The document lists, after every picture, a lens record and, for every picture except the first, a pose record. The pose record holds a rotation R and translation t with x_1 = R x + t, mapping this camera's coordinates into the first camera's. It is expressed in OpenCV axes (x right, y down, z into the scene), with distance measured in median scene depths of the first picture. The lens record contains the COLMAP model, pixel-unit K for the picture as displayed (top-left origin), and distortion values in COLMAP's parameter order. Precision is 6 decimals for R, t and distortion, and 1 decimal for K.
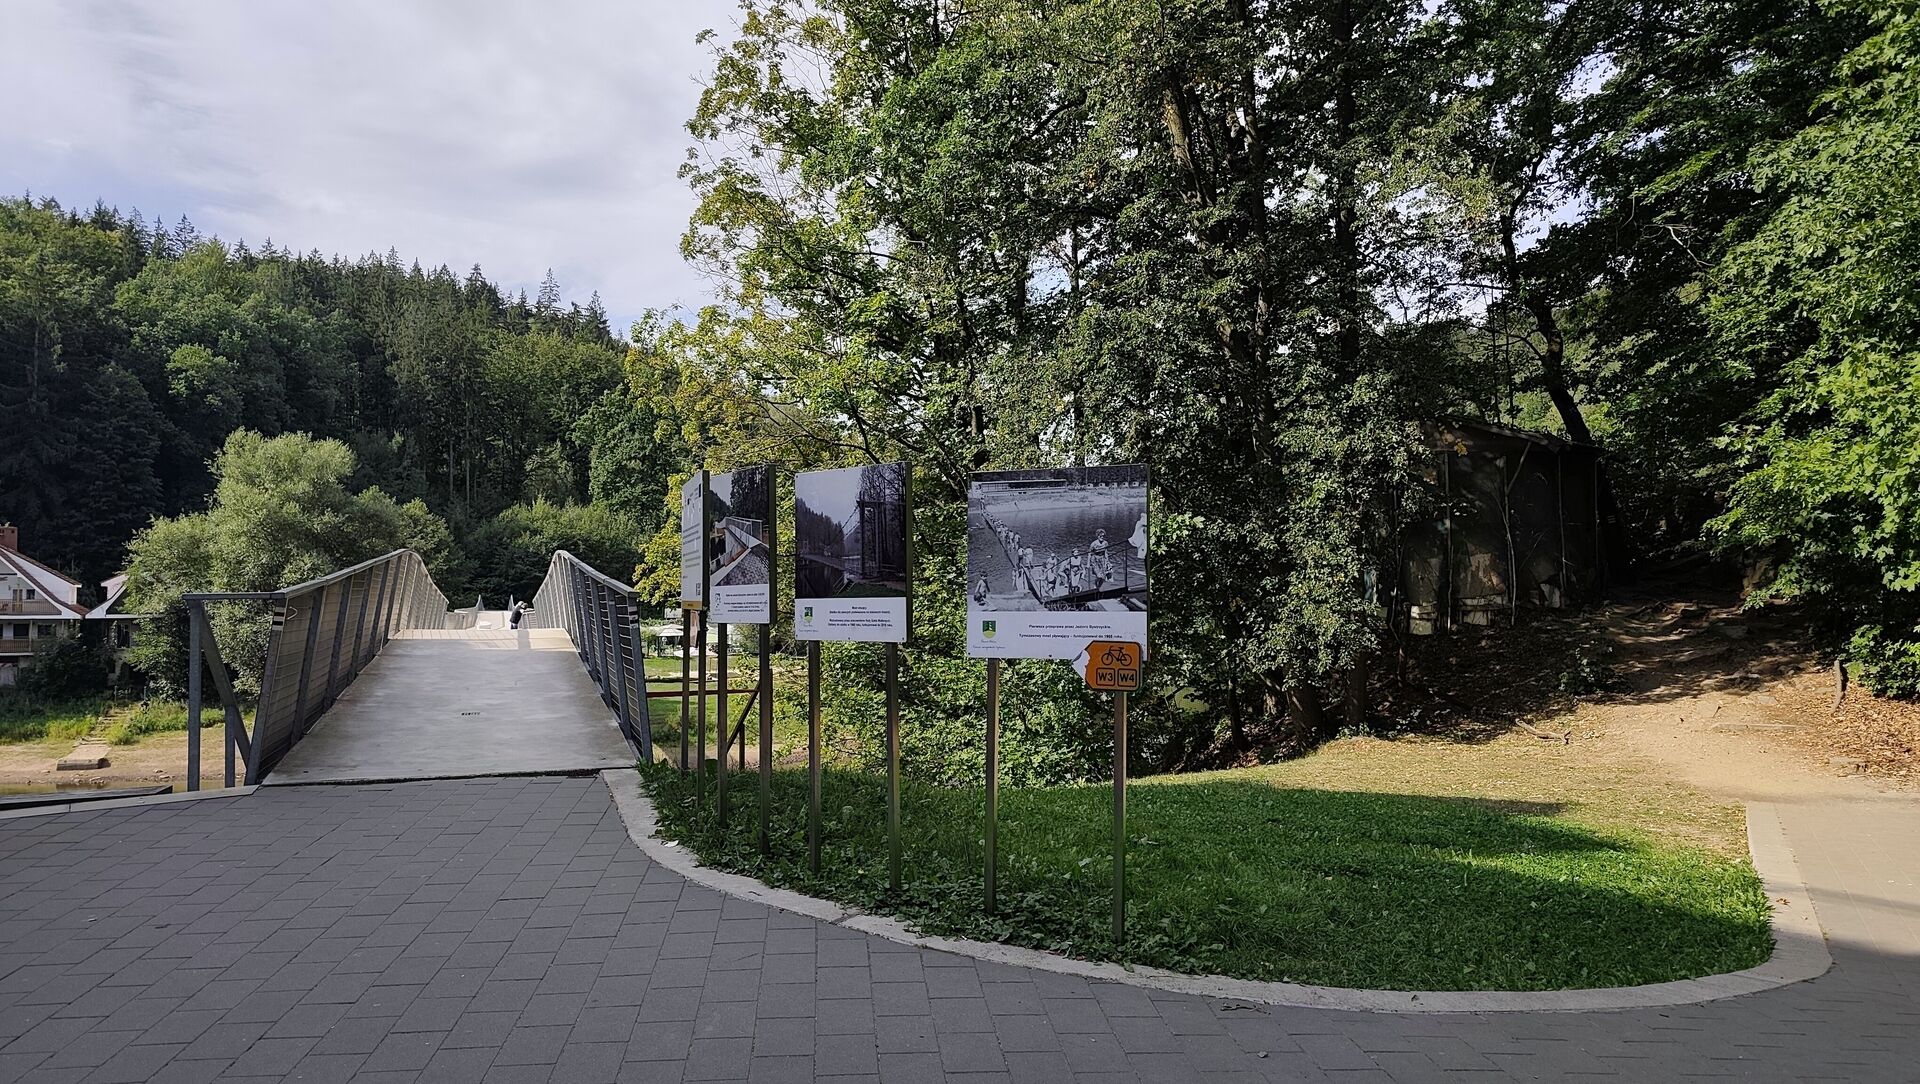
lens RADIAL K [[1301.8, 0, 952.5], [0, 1301.8, 547.9], [0, 0, 1]] dist [-0.001075, -0.003853]
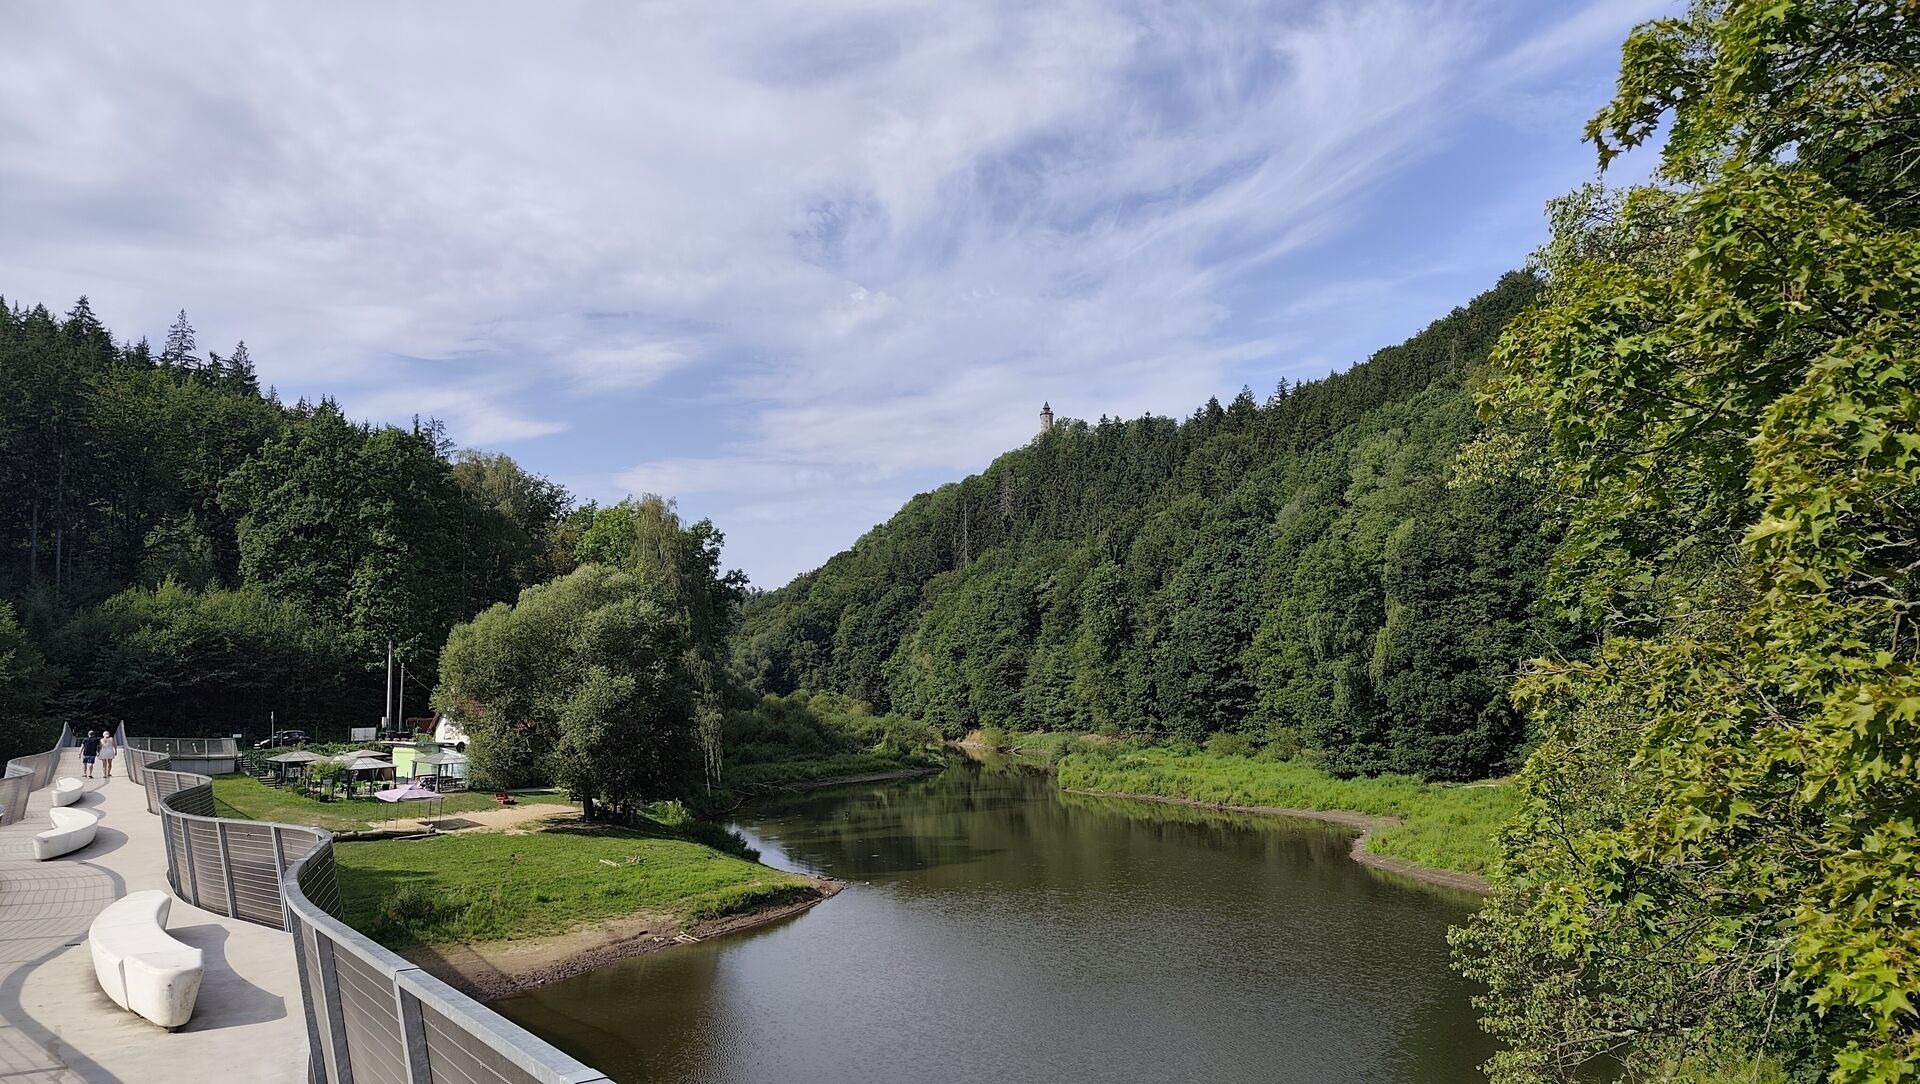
lens RADIAL K [[1301.8, 0, 952.5], [0, 1301.8, 547.9], [0, 0, 1]] dist [-0.001075, -0.003853]
pose [[0.970547, 0.007648, 0.240792, -0.055088], [0.009358, 0.997545, -0.069402, -0.000654], [-0.240732, 0.069611, 0.968092, 0.156671]]
